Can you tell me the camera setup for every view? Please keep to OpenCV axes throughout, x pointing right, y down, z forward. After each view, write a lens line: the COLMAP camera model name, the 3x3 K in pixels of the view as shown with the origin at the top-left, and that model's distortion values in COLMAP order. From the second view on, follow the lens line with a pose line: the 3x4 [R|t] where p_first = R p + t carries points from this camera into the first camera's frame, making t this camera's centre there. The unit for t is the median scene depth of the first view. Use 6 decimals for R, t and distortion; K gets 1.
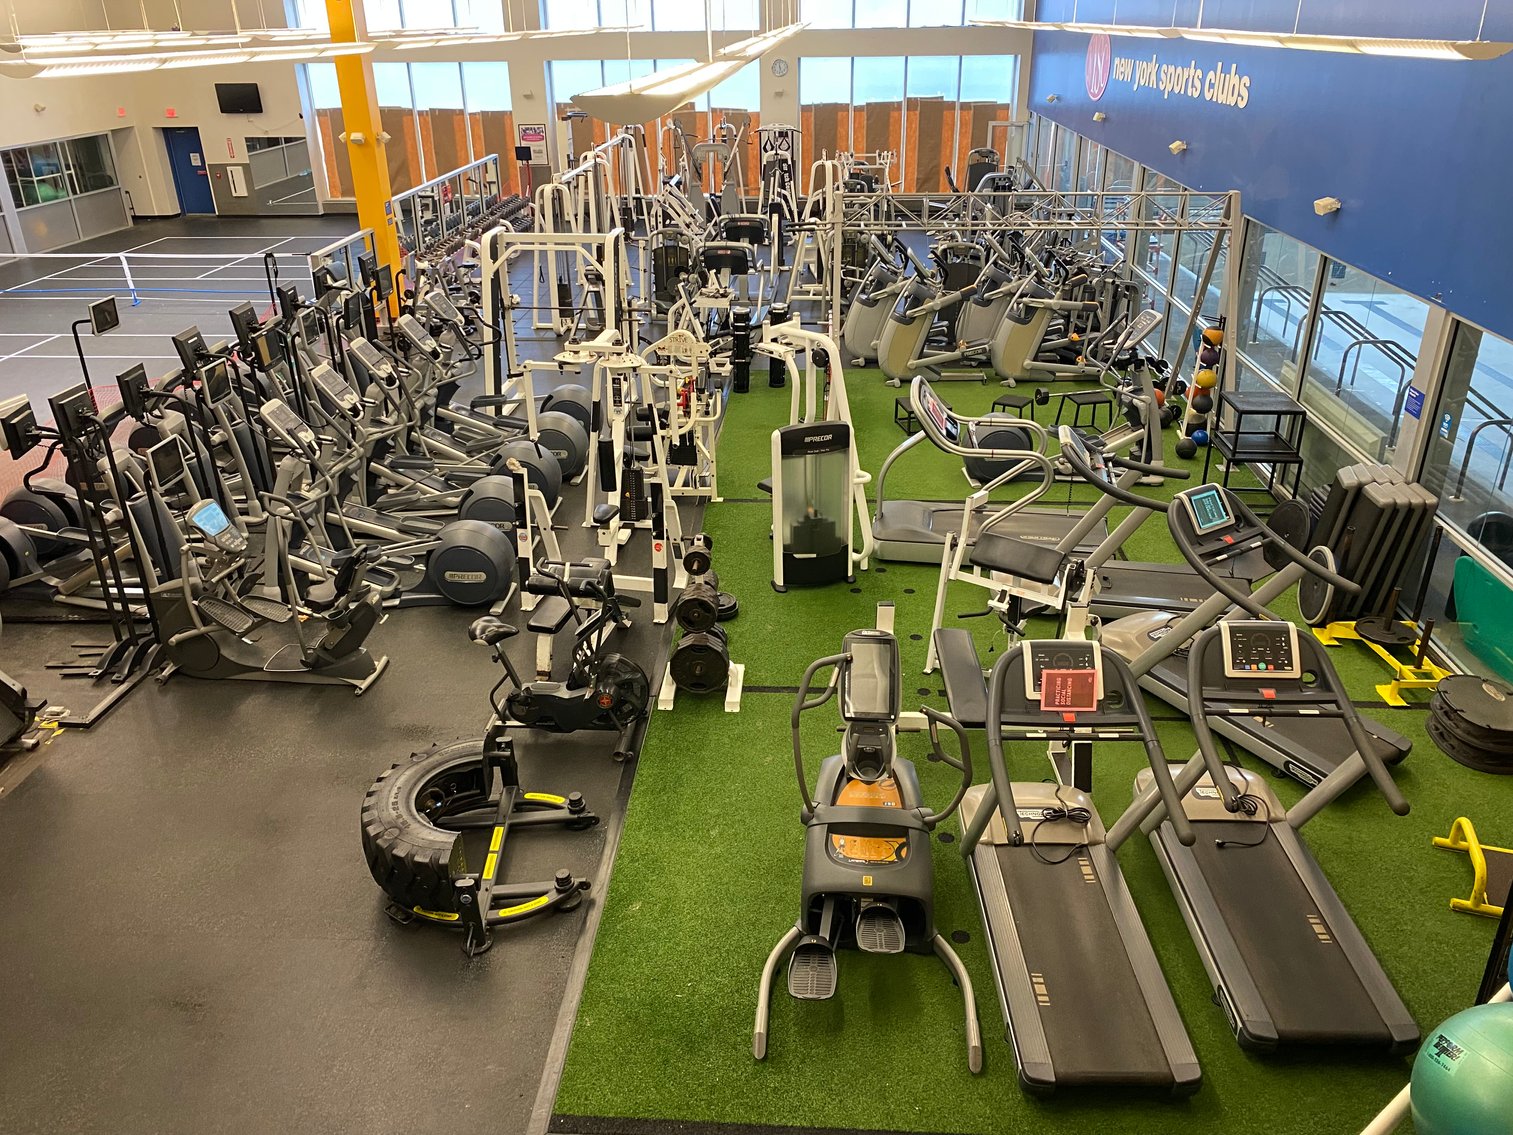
lens RADIAL K [[1149.5, 0, 756.5], [0, 1149.5, 567.5], [0, 0, 1]] dist [-0.004624, -0.002866]
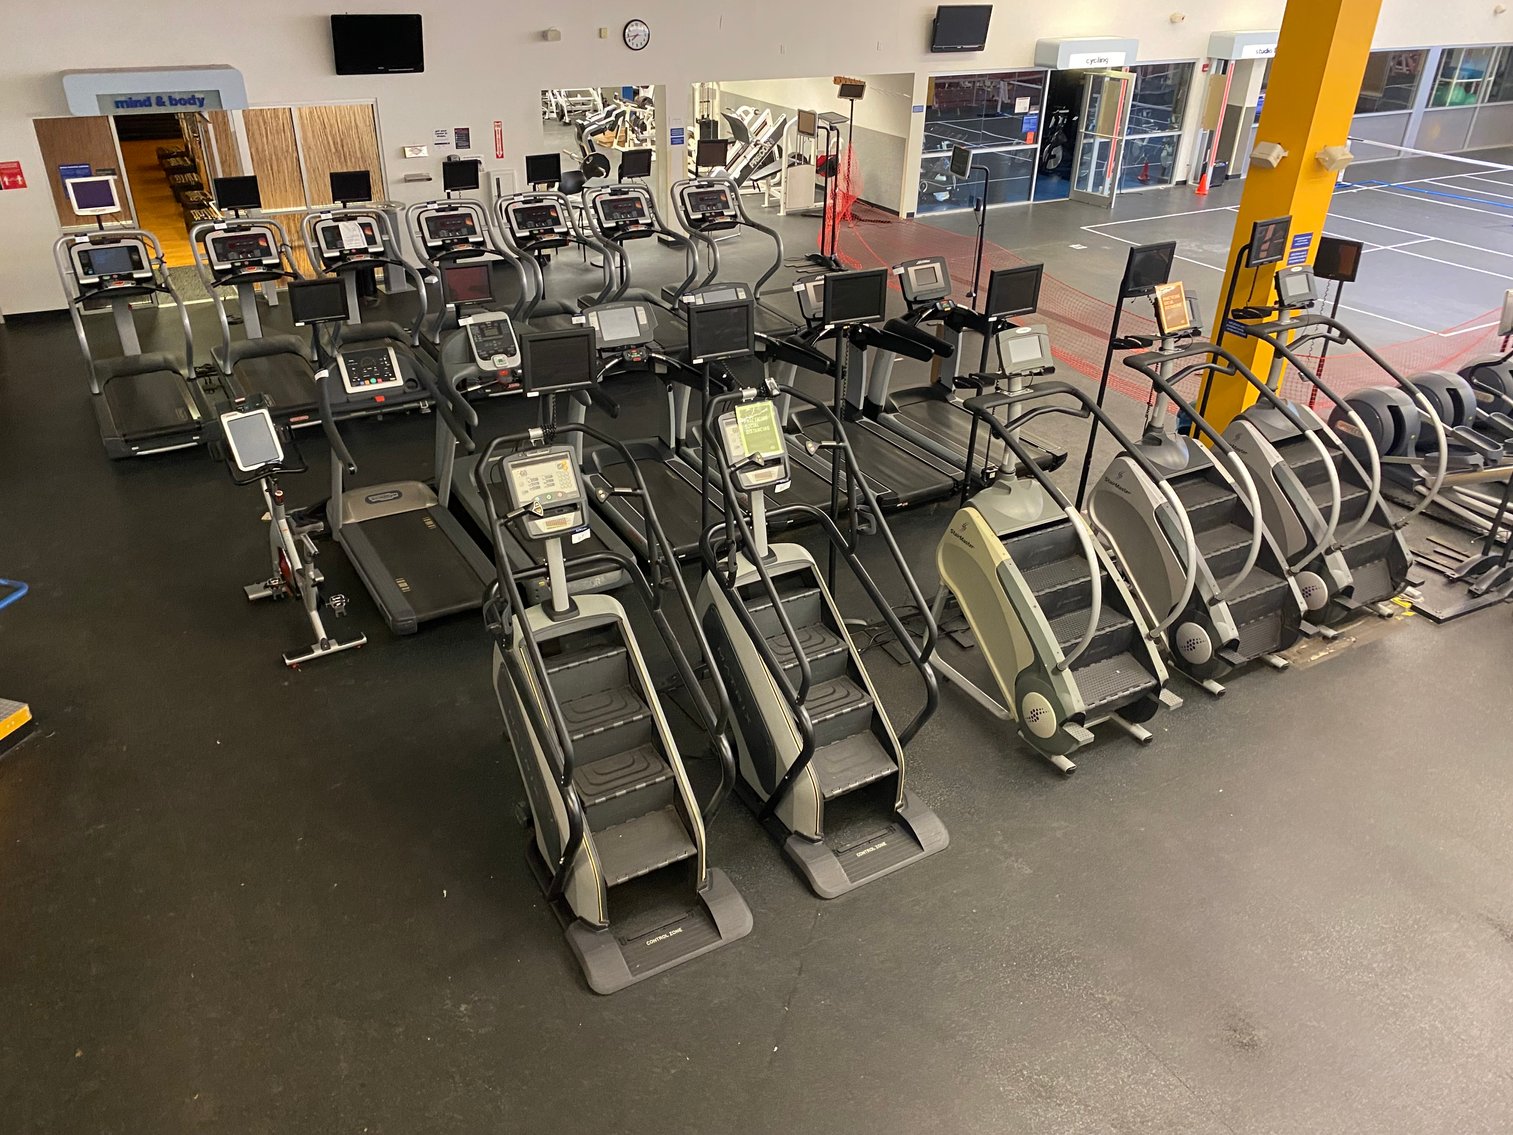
lens RADIAL K [[1149.5, 0, 756.5], [0, 1149.5, 567.5], [0, 0, 1]] dist [-0.004624, -0.002866]
pose [[0.567312, 0.428567, -0.703198, -0.219133], [-0.385762, 0.892728, 0.232859, 0.085653], [0.727560, 0.139164, 0.671781, -0.100436]]
